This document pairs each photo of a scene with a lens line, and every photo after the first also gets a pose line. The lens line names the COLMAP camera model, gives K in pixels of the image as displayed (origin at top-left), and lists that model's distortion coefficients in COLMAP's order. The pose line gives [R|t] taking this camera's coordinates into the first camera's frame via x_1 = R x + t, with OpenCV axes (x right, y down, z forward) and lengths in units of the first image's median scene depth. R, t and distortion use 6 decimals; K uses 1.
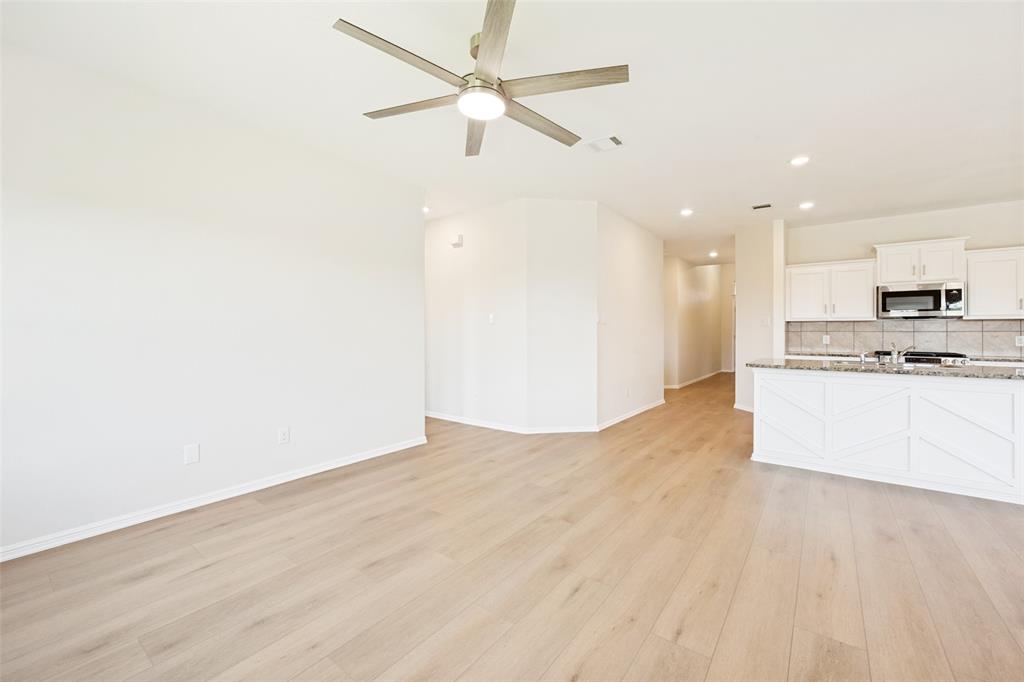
lens RADIAL K [[418.3, 0, 505.0], [0, 418.3, 323.7], [0, 0, 1]] dist [0.004849, 0.000602]
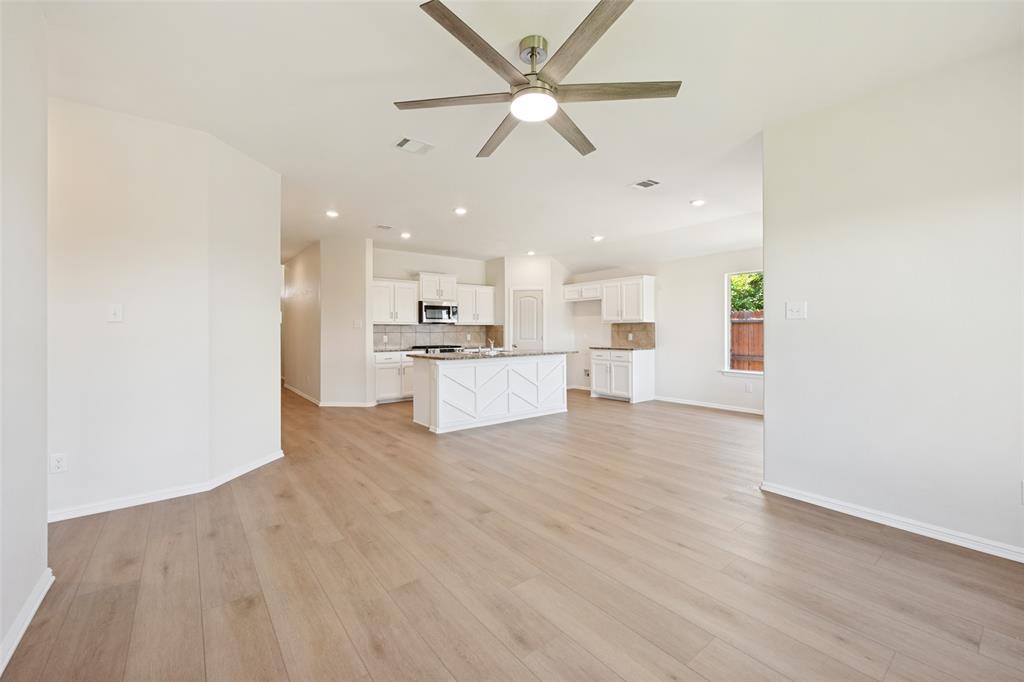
lens RADIAL K [[418.3, 0, 511.9], [0, 418.3, 332.7], [0, 0, 1]] dist [0.004849, 0.000602]
pose [[0.257048, -0.007533, 0.966369, -0.623997], [-0.006753, 0.999931, 0.009590, 0.004772], [-0.966375, -0.008991, 0.256980, 0.488826]]
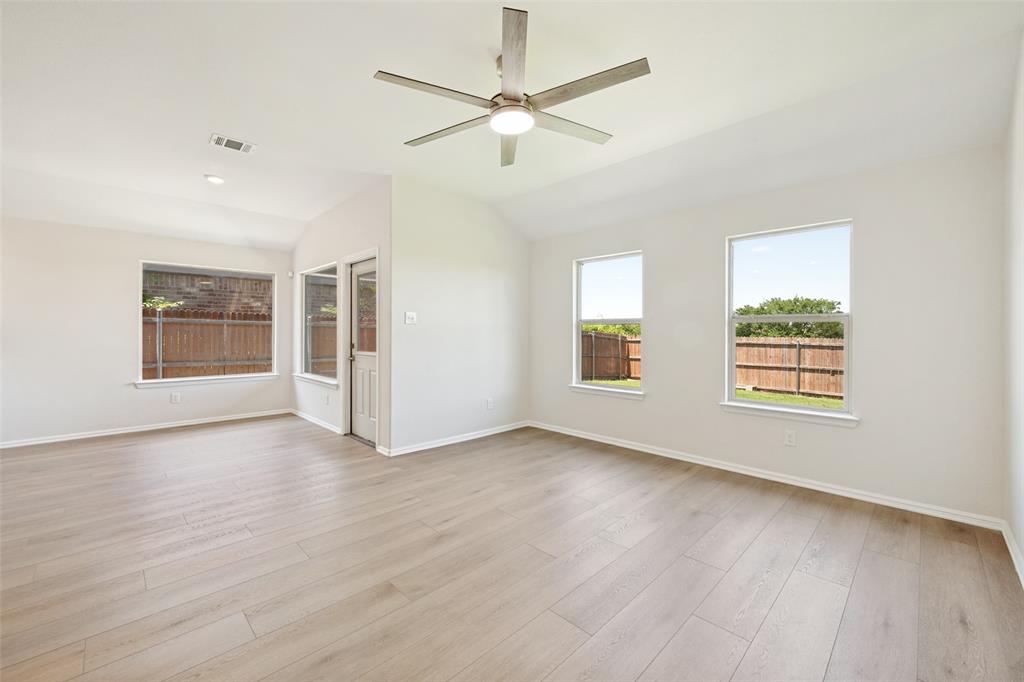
lens RADIAL K [[418.3, 0, 507.1], [0, 418.3, 332.7], [0, 0, 1]] dist [0.004849, 0.000602]
pose [[-0.989813, -0.006478, 0.142228, -0.118799], [-0.008028, 0.999914, -0.010327, 0.014370], [-0.142149, -0.011363, -0.989780, 1.258017]]
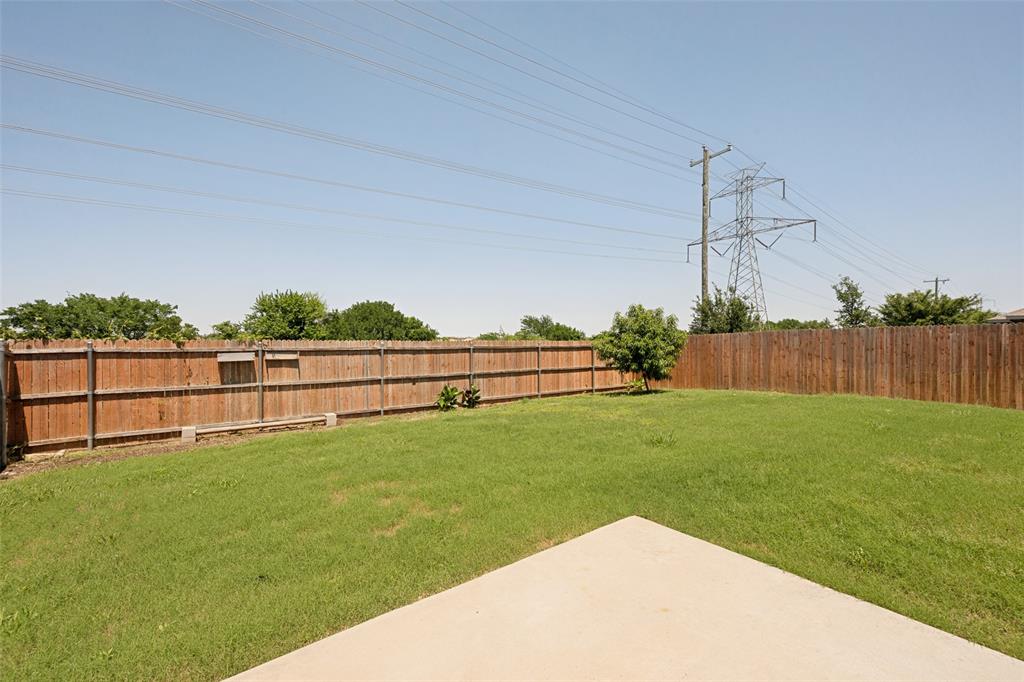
lens RADIAL K [[418.3, 0, 503.6], [0, 418.3, 342.7], [0, 0, 1]] dist [0.004849, 0.000602]
pose [[-0.273489, 0.003757, -0.961868, 0.336583], [0.015489, 0.999880, -0.000498, 0.028064], [0.961751, -0.015035, -0.273514, -0.907876]]
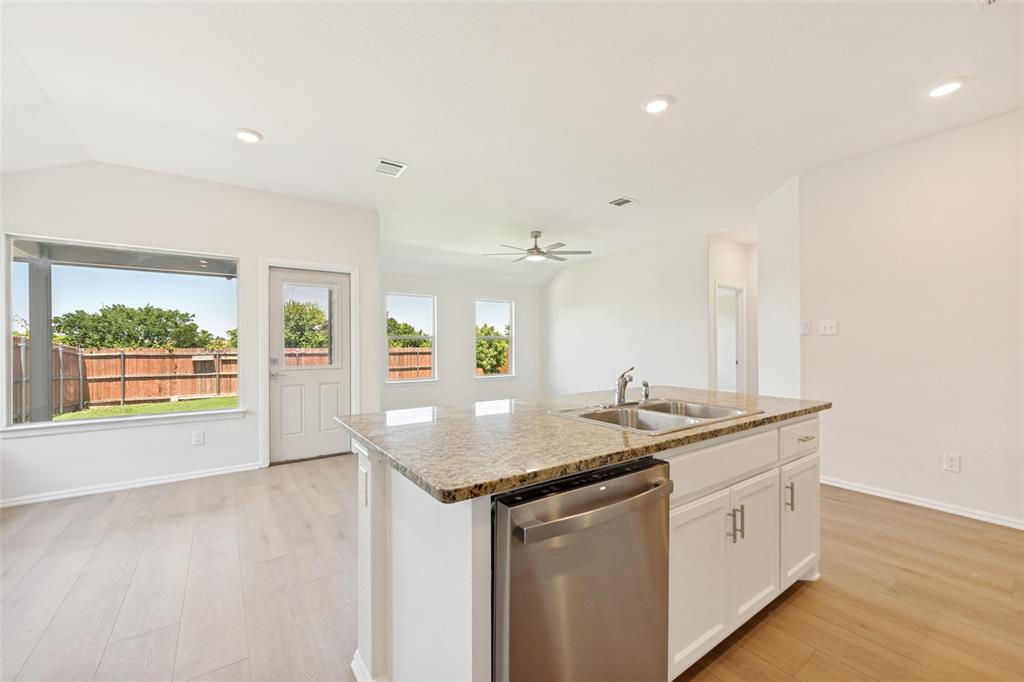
lens RADIAL K [[418.3, 0, 517.1], [0, 418.3, 344.4], [0, 0, 1]] dist [0.004849, 0.000602]
pose [[-0.292664, 0.000860, -0.956215, 1.424243], [0.013980, 0.999897, -0.003380, 0.009482], [0.956113, -0.014357, -0.292646, 0.980575]]
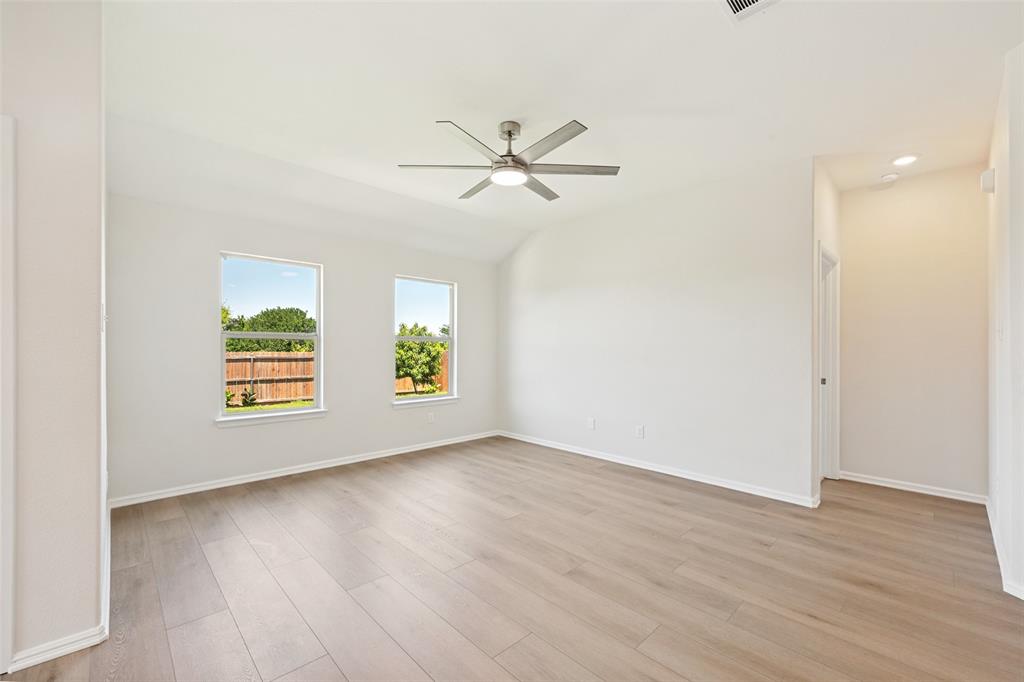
lens RADIAL K [[418.3, 0, 519.3], [0, 418.3, 346.8], [0, 0, 1]] dist [0.004849, 0.000602]
pose [[-0.135186, -0.003996, -0.990812, 0.749809], [0.009391, 0.999942, -0.005314, 0.004627], [0.990776, -0.010023, -0.135140, 0.740630]]
